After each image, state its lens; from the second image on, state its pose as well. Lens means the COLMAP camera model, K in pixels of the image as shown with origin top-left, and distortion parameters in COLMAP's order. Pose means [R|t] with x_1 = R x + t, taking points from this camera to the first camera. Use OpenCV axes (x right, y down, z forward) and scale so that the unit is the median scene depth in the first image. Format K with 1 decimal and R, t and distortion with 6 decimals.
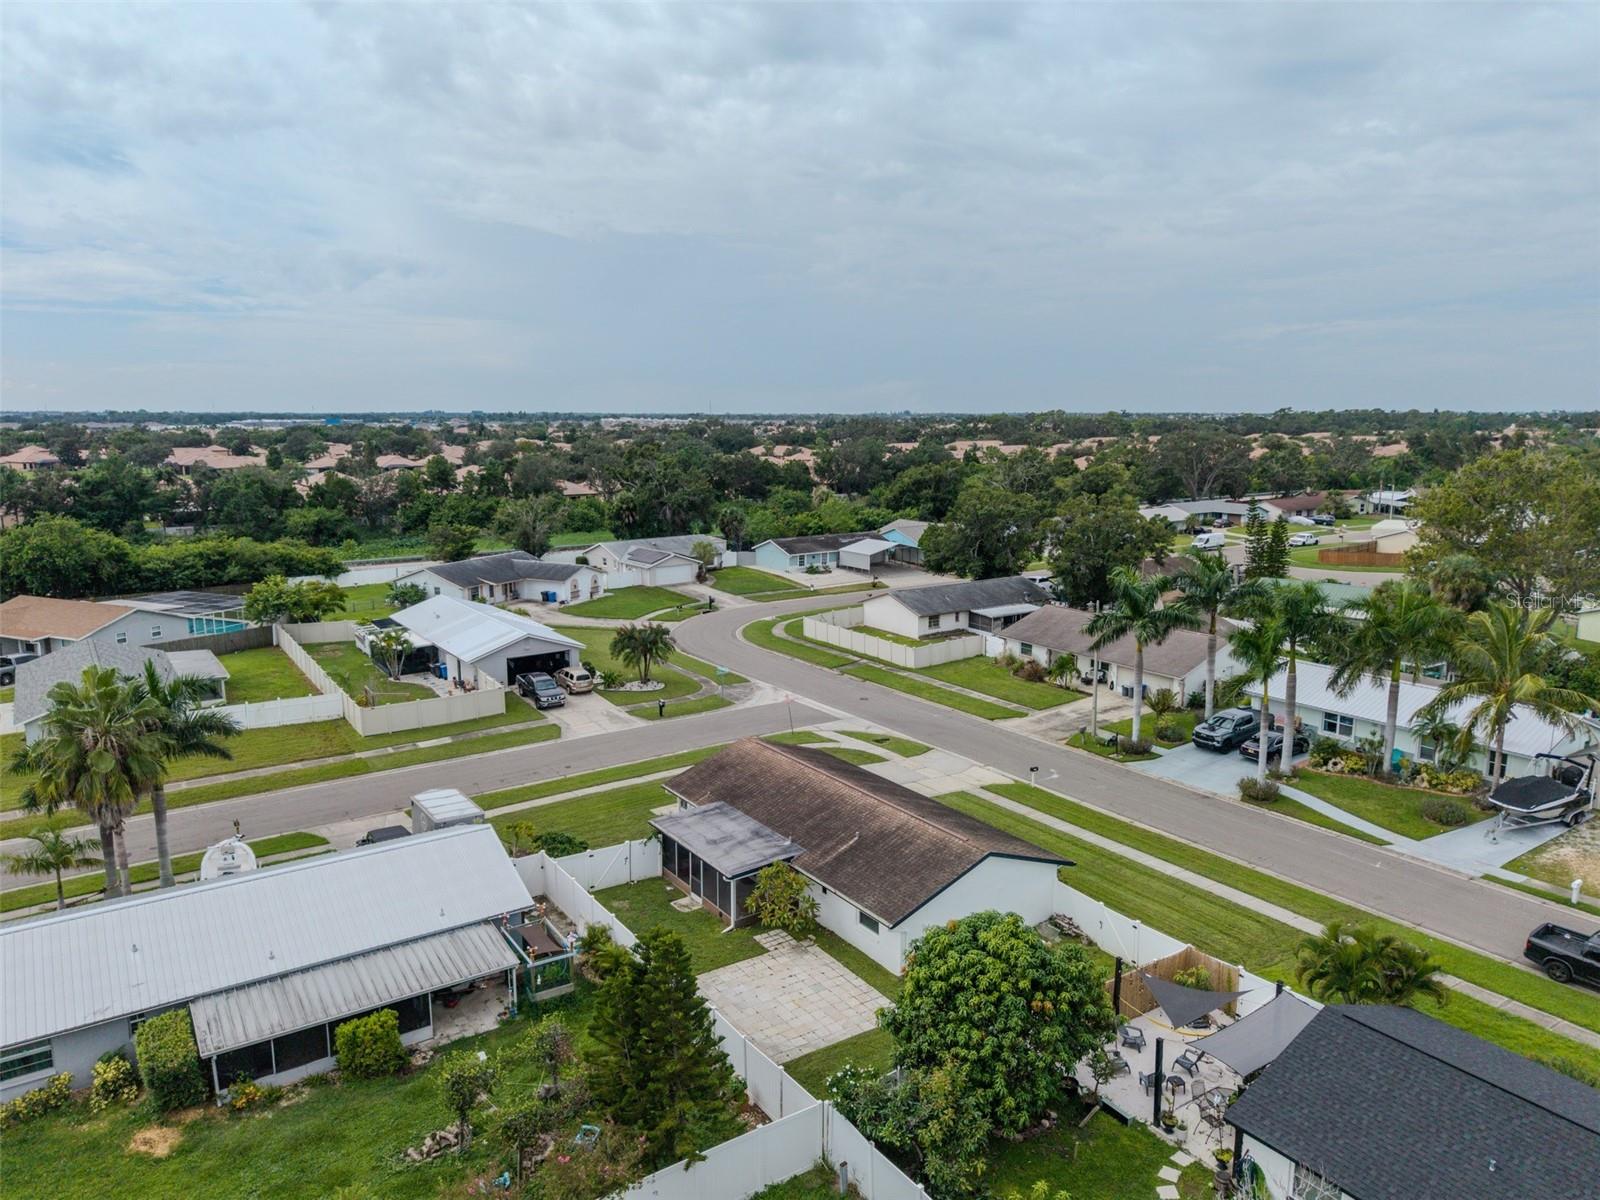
lens RADIAL K [[1072.3, 0, 791.9], [0, 1072.3, 566.4], [0, 0, 1]] dist [0.073676, -0.072863]
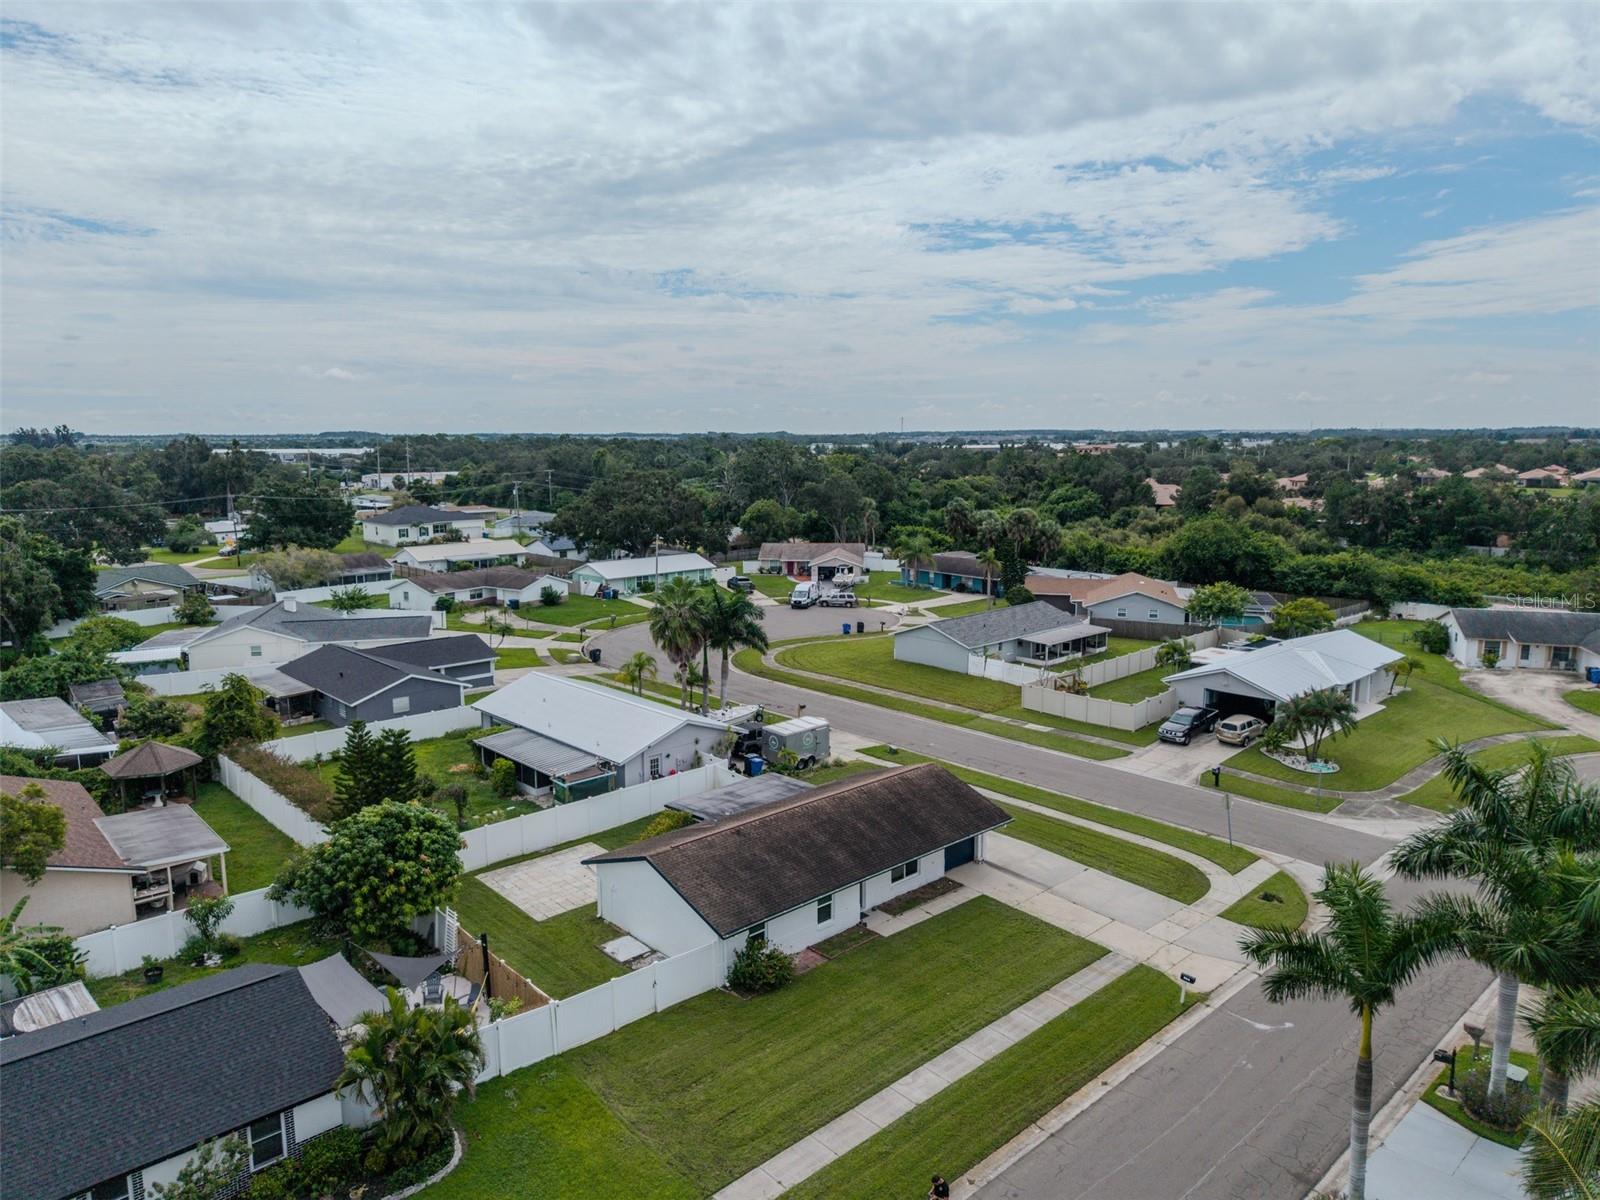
lens RADIAL K [[1072.3, 0, 791.9], [0, 1072.3, 566.4], [0, 0, 1]] dist [0.073676, -0.072863]
pose [[0.147674, 0.120305, -0.981692, 0.716418], [-0.135753, 0.985646, 0.100369, -0.079228], [0.979675, 0.118446, 0.161886, 0.567600]]
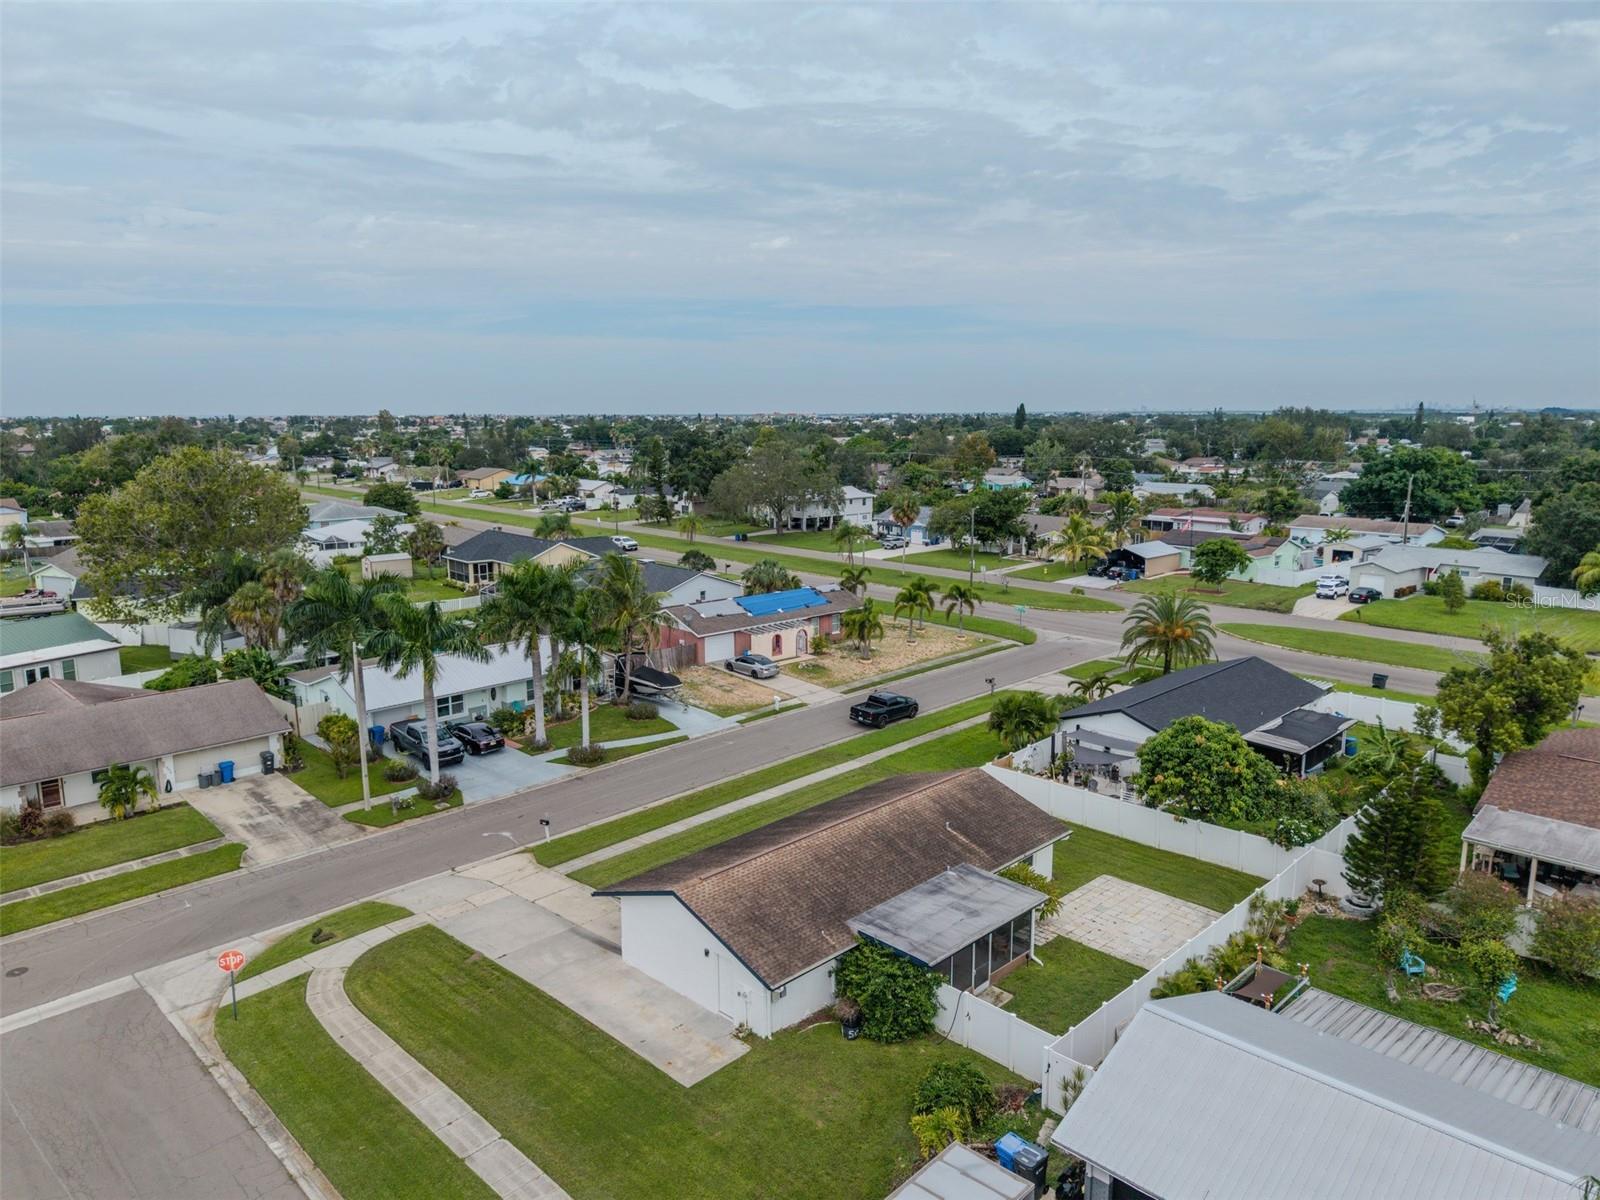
lens RADIAL K [[1057.9, 0, 800.0], [0, 1057.9, 600.0], [0, 0, 1]] dist [0.054842, -0.090714]
pose [[-0.197116, -0.167342, 0.965993, -0.539707], [0.139954, 0.970430, 0.196669, -0.108630], [-0.970339, 0.173962, -0.167867, 0.822536]]
